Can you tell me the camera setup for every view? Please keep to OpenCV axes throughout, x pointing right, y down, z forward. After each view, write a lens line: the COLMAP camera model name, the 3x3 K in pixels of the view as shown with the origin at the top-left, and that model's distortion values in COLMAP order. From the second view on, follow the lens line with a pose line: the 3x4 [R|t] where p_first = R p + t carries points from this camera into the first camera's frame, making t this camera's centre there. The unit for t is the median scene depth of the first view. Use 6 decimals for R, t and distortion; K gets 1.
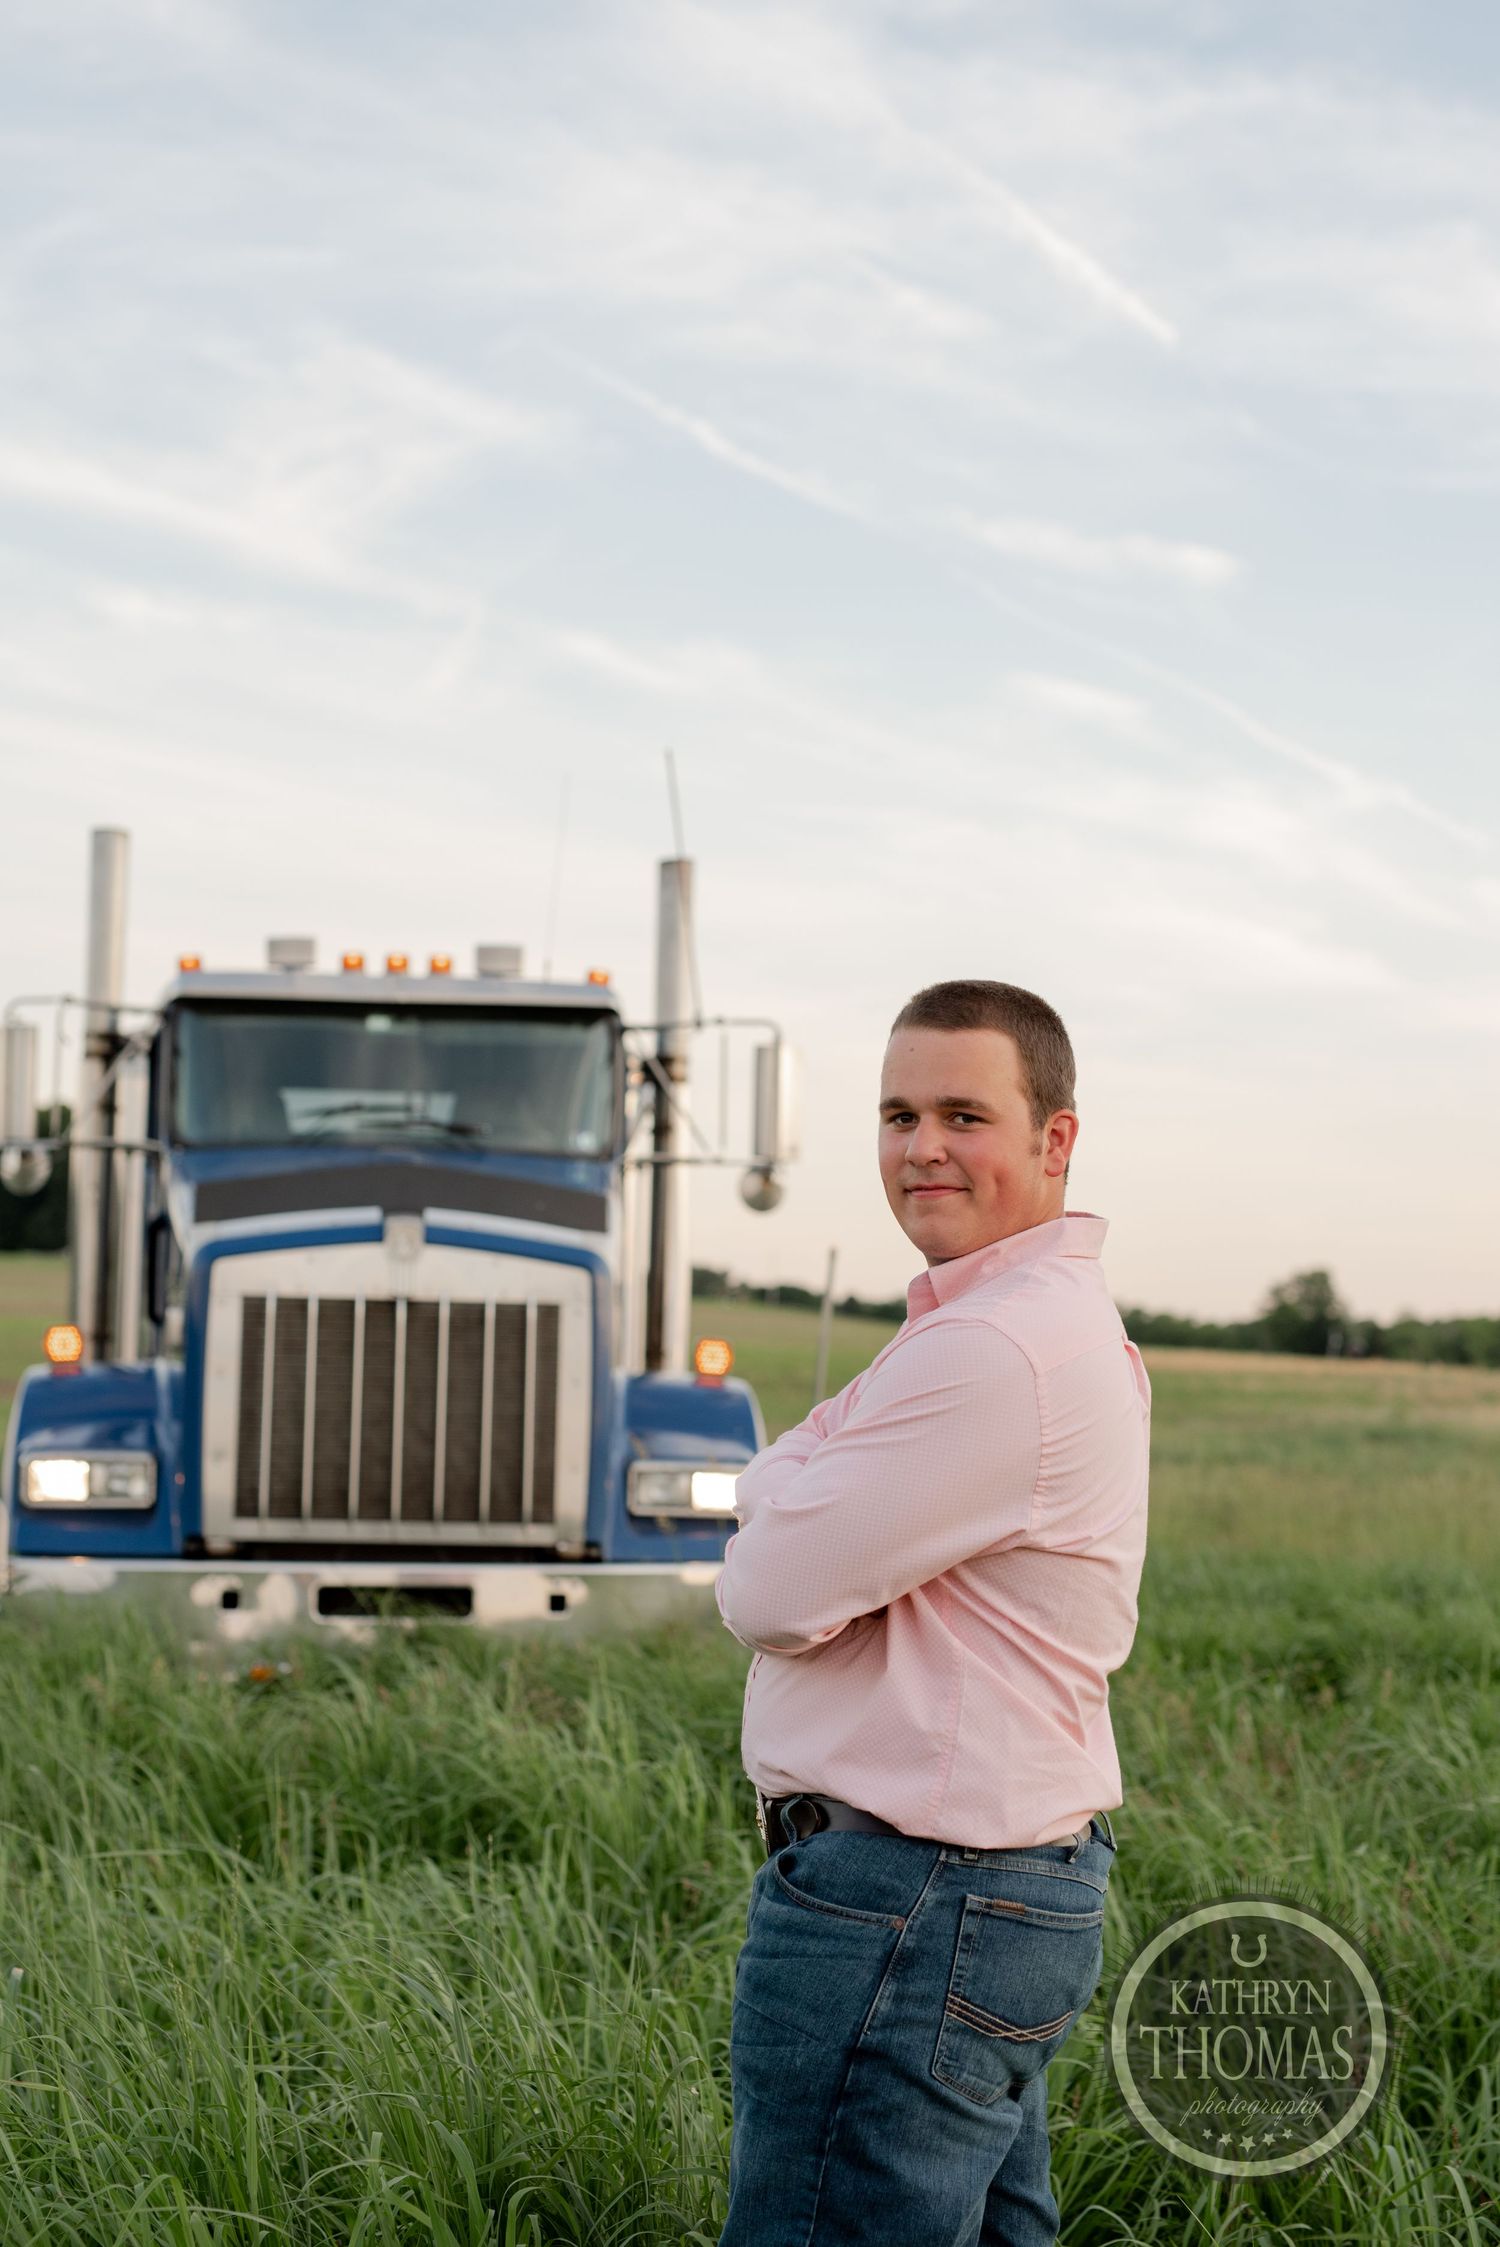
lens RADIAL K [[3144.4, 0, 750.0], [0, 3144.4, 1123.5], [0, 0, 1]] dist [-0.004647, 0.043072]
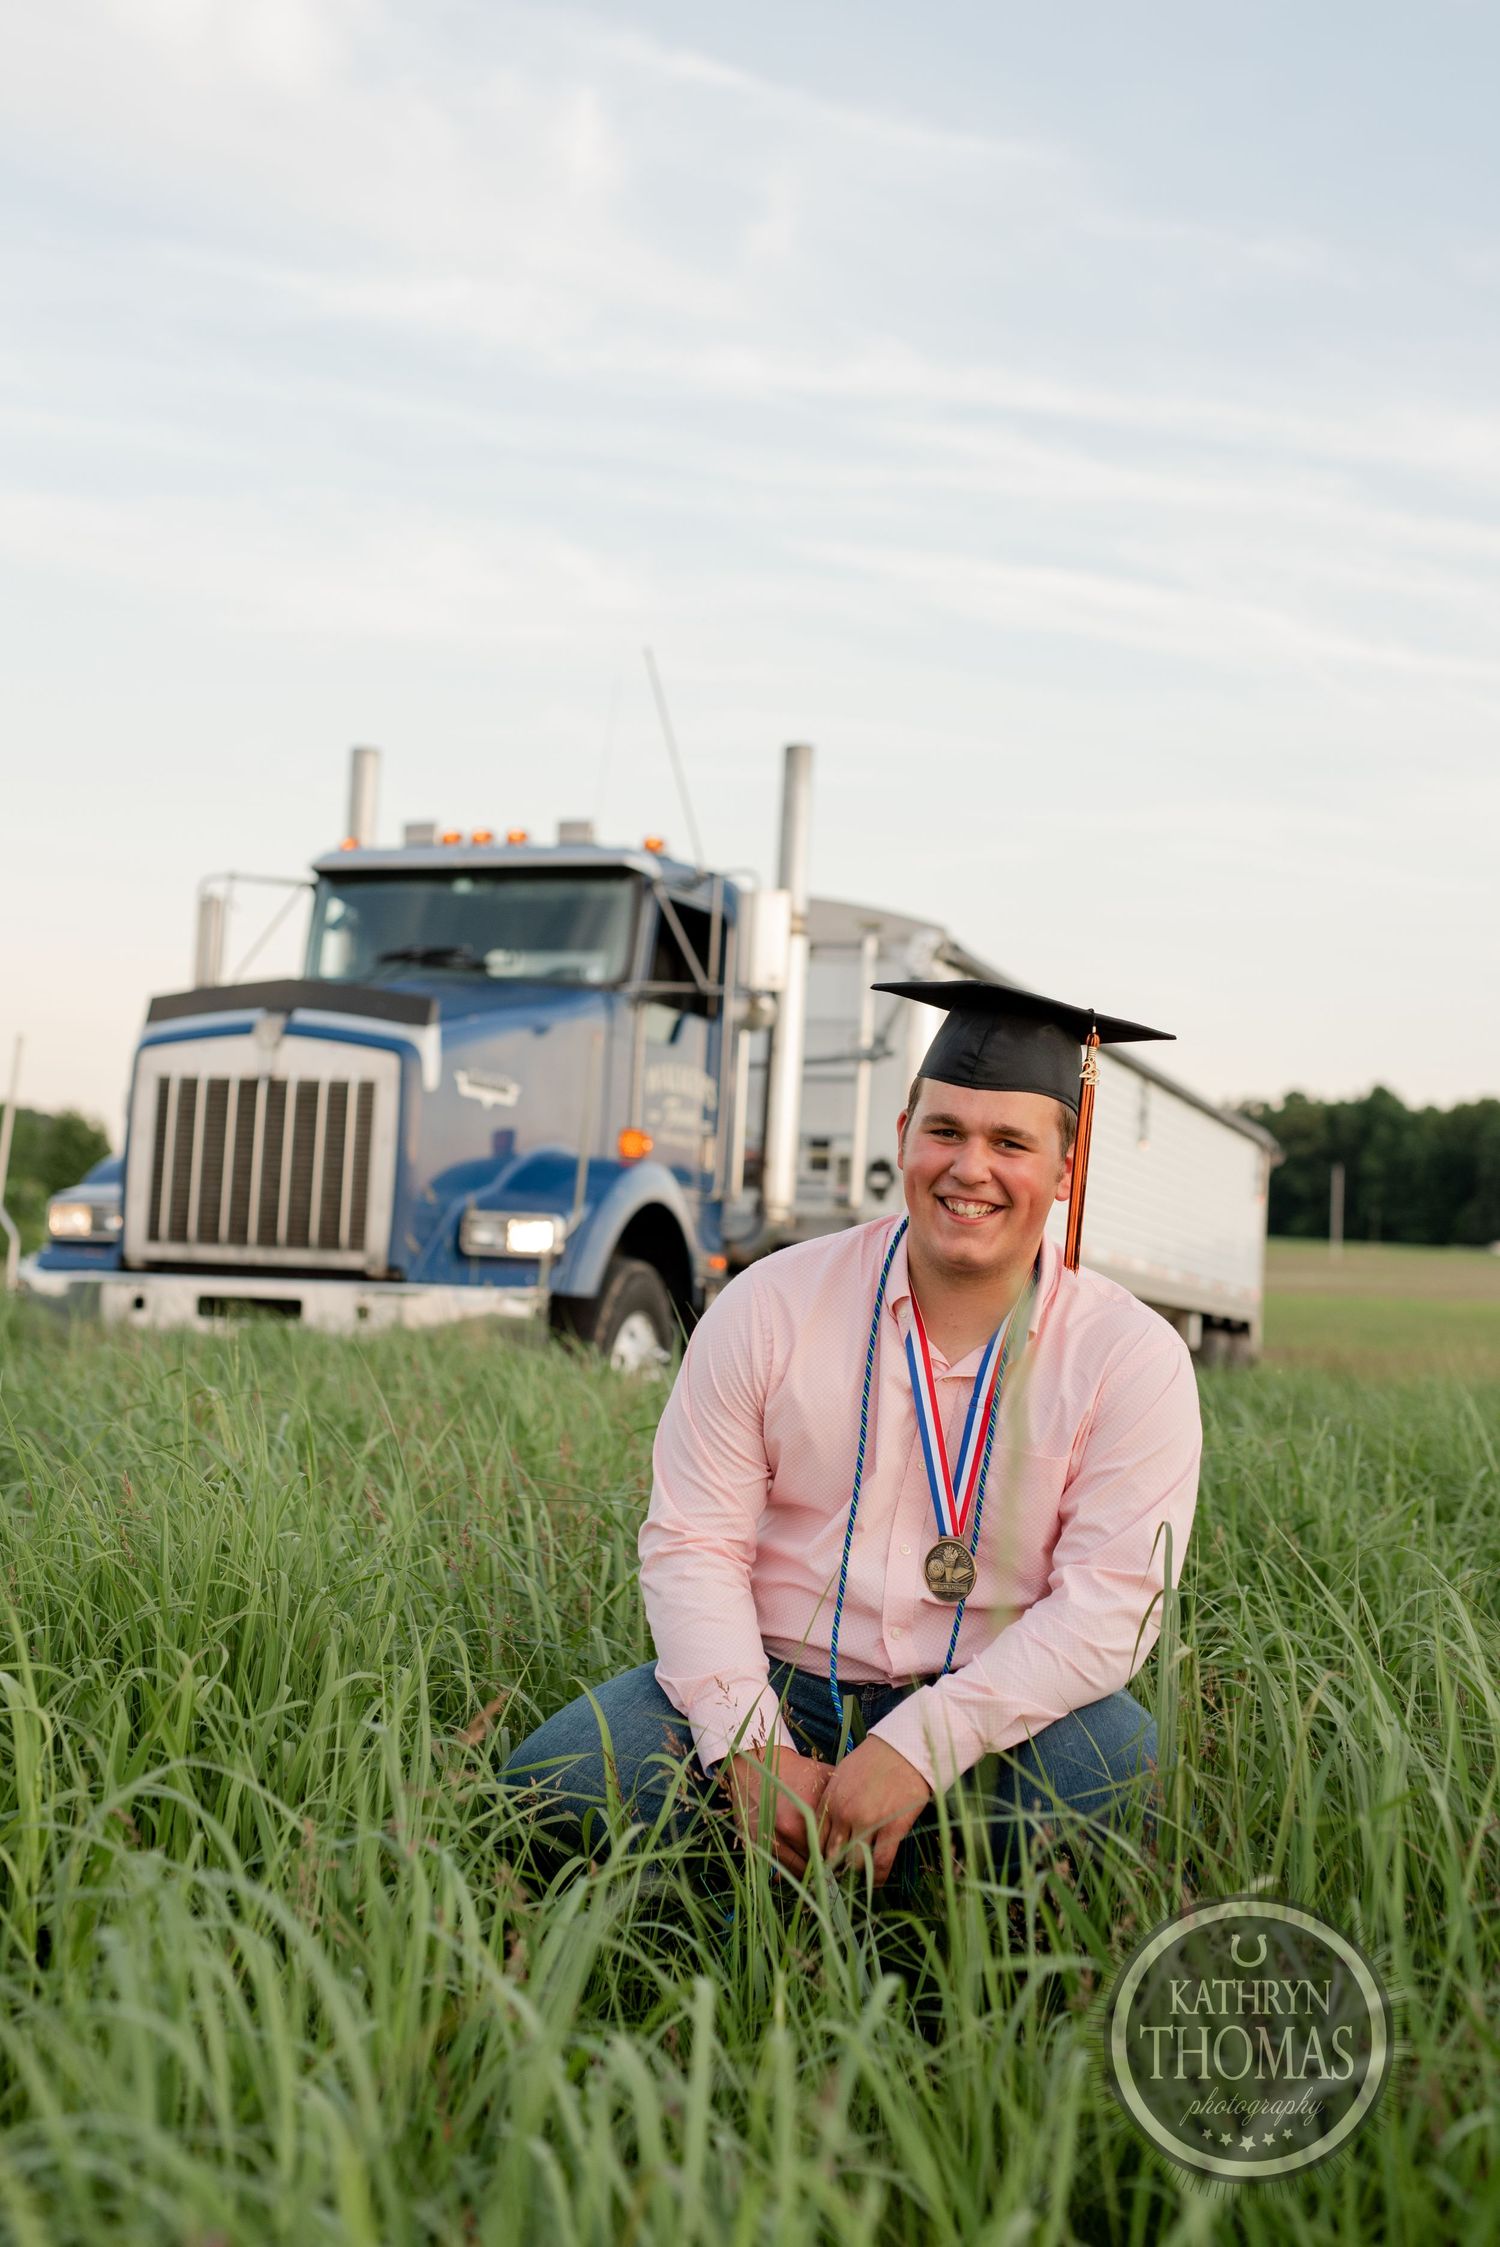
lens RADIAL K [[3144.4, 0, 750.0], [0, 3144.4, 1123.5], [0, 0, 1]] dist [-0.004647, 0.043072]
pose [[0.900029, -0.008589, -0.435746, 0.611205], [0.009396, 0.999956, -0.000303, 0.073823], [0.435730, -0.003822, 0.900070, -0.080040]]
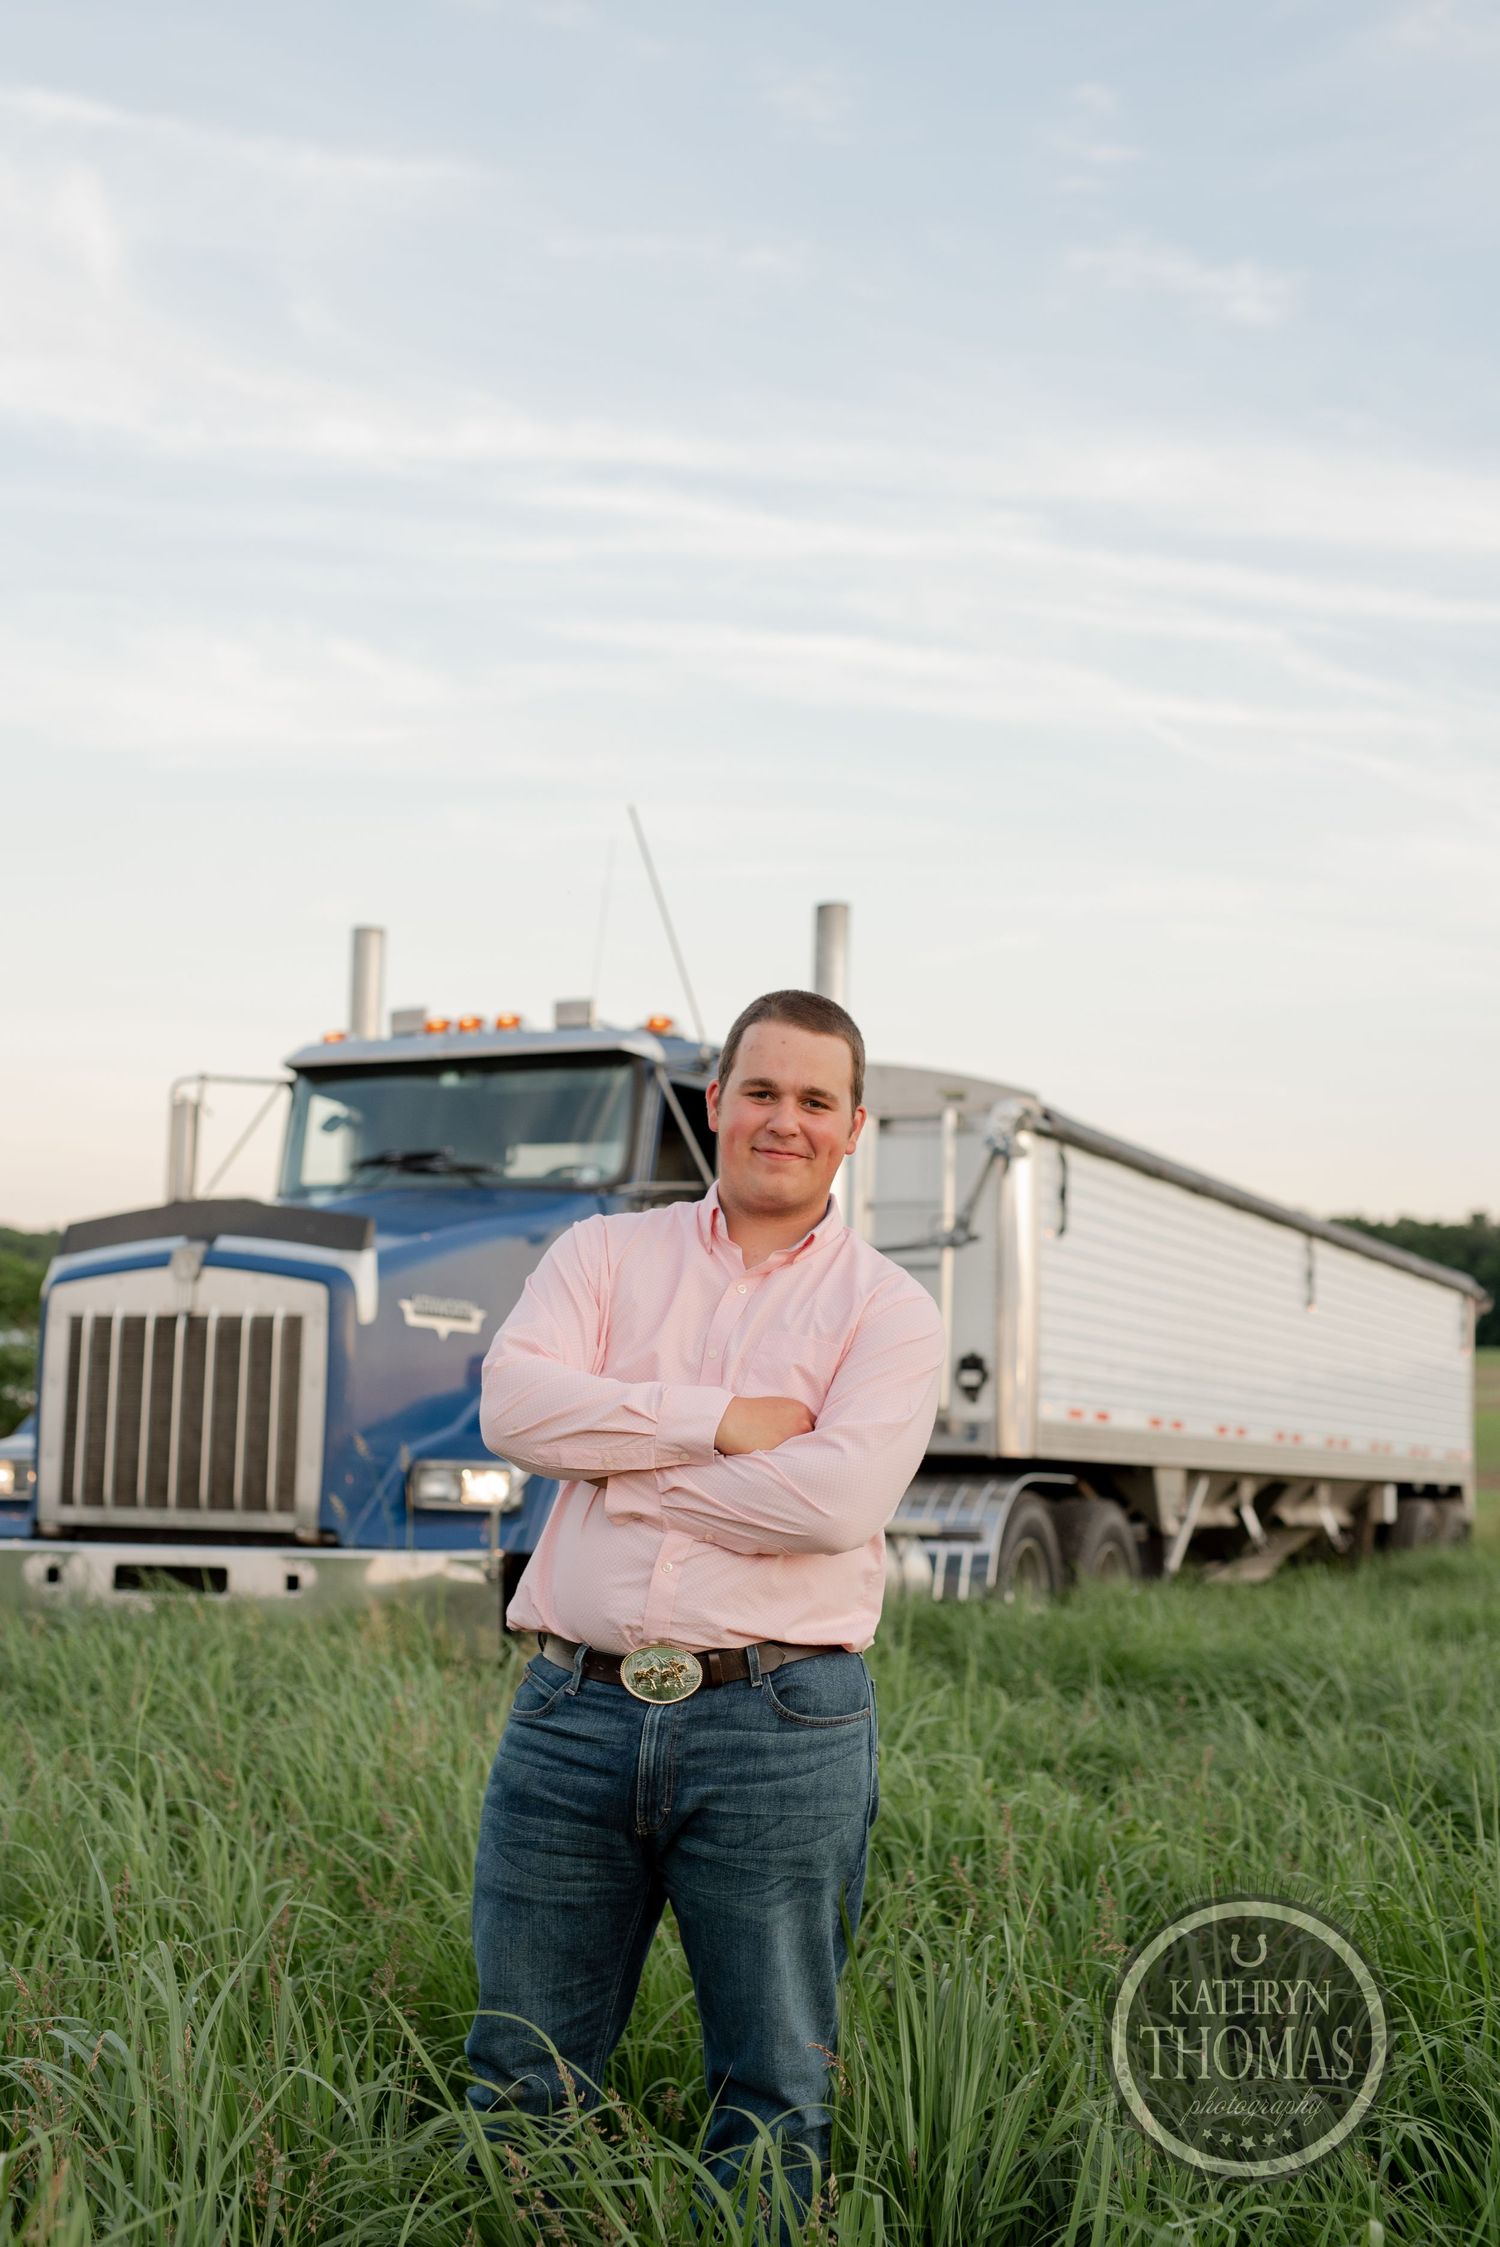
lens RADIAL K [[3144.4, 0, 750.0], [0, 3144.4, 1123.5], [0, 0, 1]] dist [-0.004647, 0.043072]
pose [[0.857420, -0.061091, -0.510978, 0.629862], [0.044478, 0.998010, -0.044685, 0.044646], [0.512691, 0.015586, 0.858432, 0.116340]]
